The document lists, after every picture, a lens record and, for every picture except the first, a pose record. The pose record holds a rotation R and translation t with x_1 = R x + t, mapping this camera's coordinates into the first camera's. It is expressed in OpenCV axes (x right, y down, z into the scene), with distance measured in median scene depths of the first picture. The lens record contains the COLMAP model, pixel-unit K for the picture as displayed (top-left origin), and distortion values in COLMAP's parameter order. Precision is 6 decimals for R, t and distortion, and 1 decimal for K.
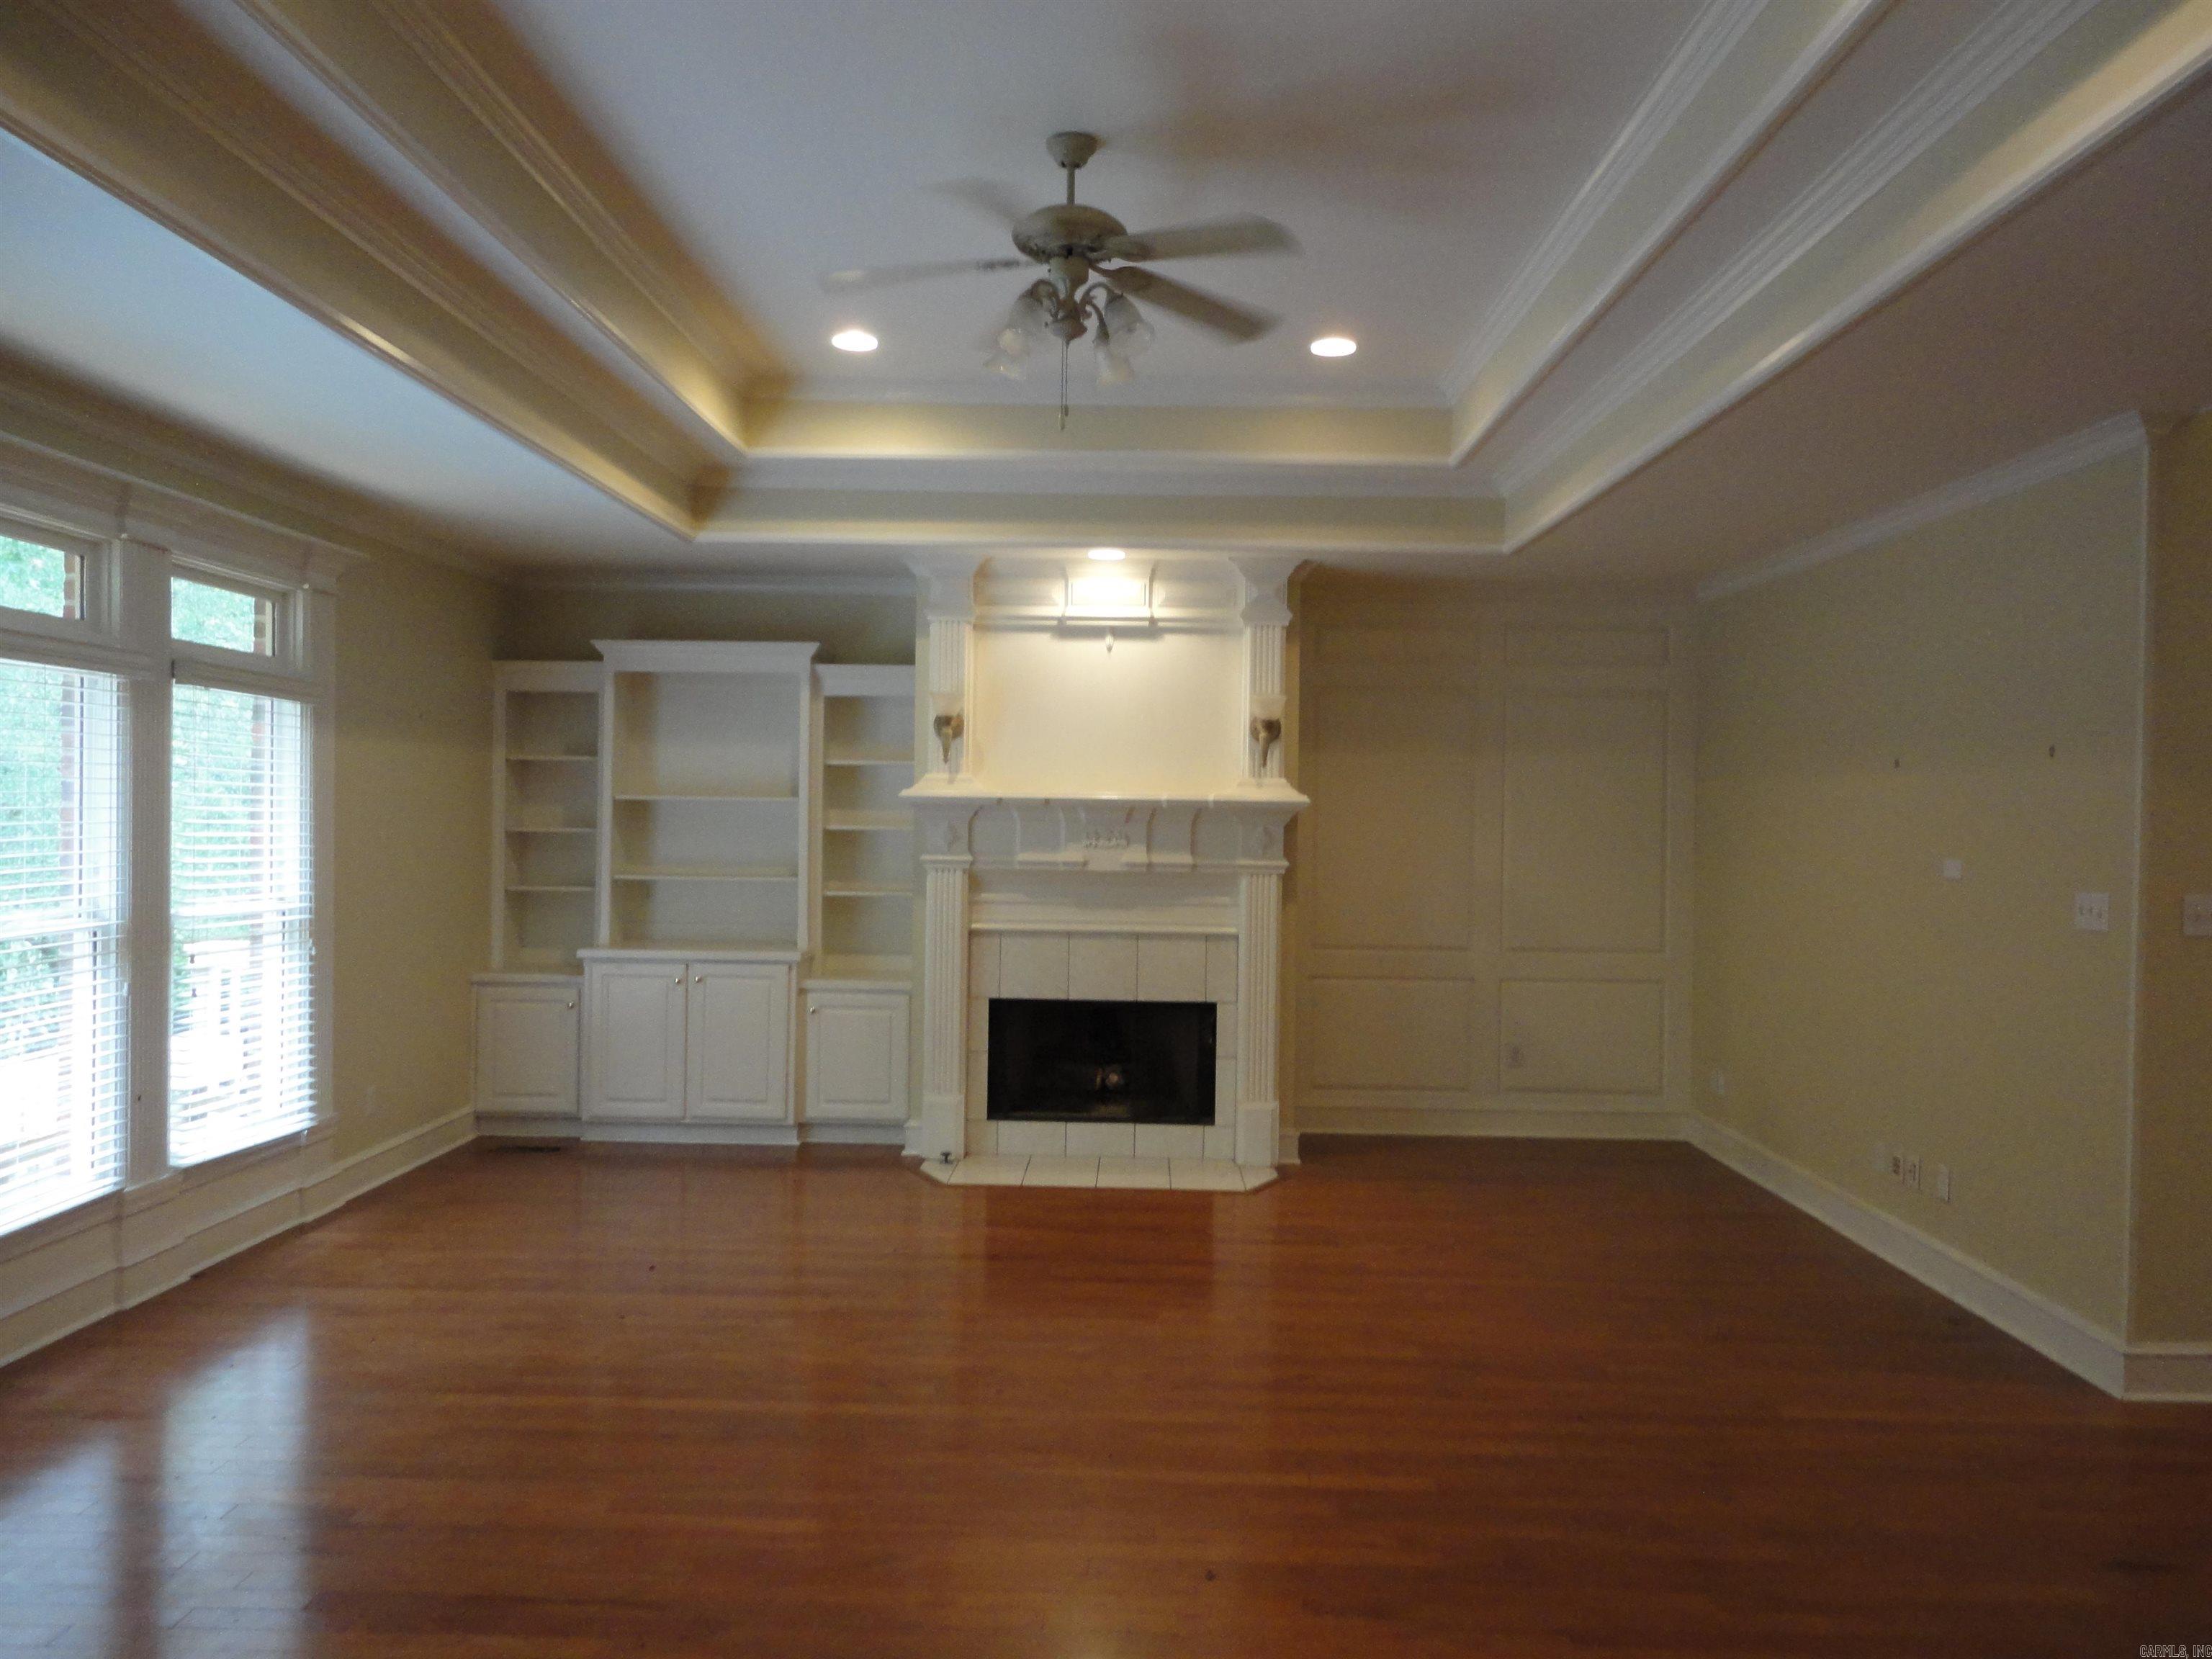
lens RADIAL K [[1615.0, 0, 1097.1], [0, 1615.0, 820.7], [0, 0, 1]] dist [0.002494, 0.000035]
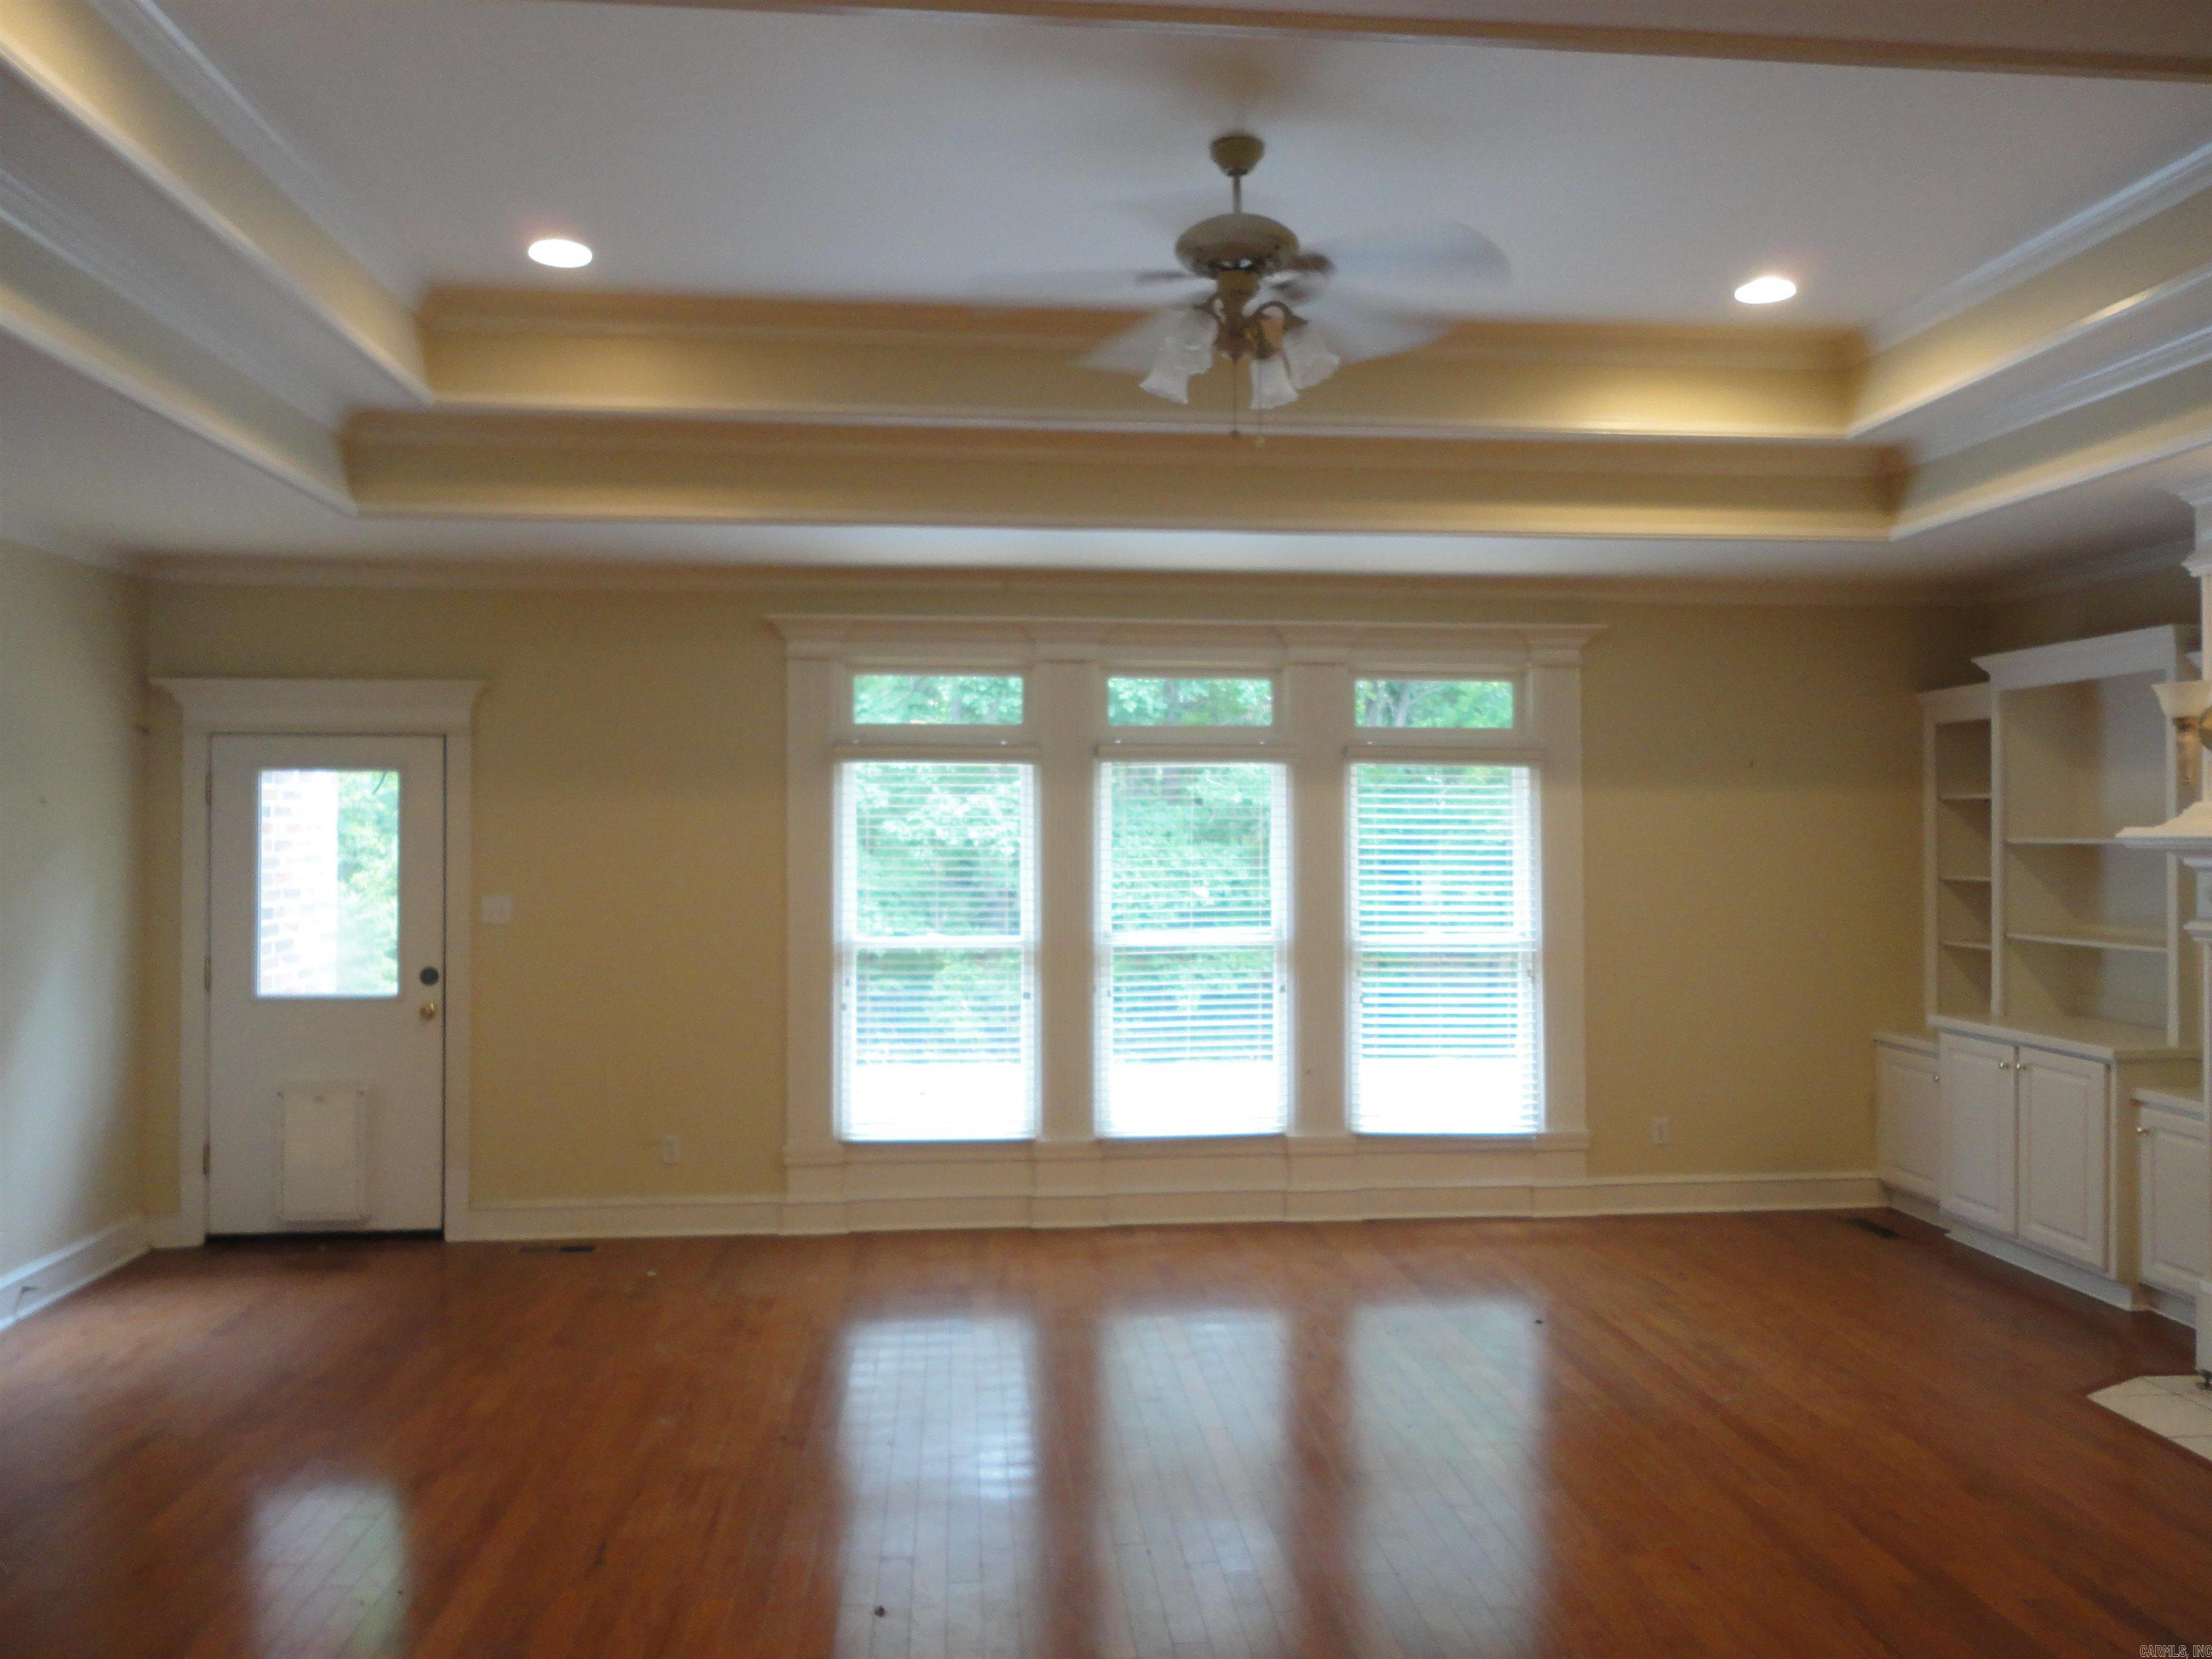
lens RADIAL K [[1615.0, 0, 1096.0], [0, 1615.0, 838.1], [0, 0, 1]] dist [0.002494, 0.000035]
pose [[0.110933, -0.012237, -0.993753, 0.500446], [-0.000954, 0.999922, -0.012419, -0.005063], [0.993827, 0.002325, 0.110912, 0.452067]]
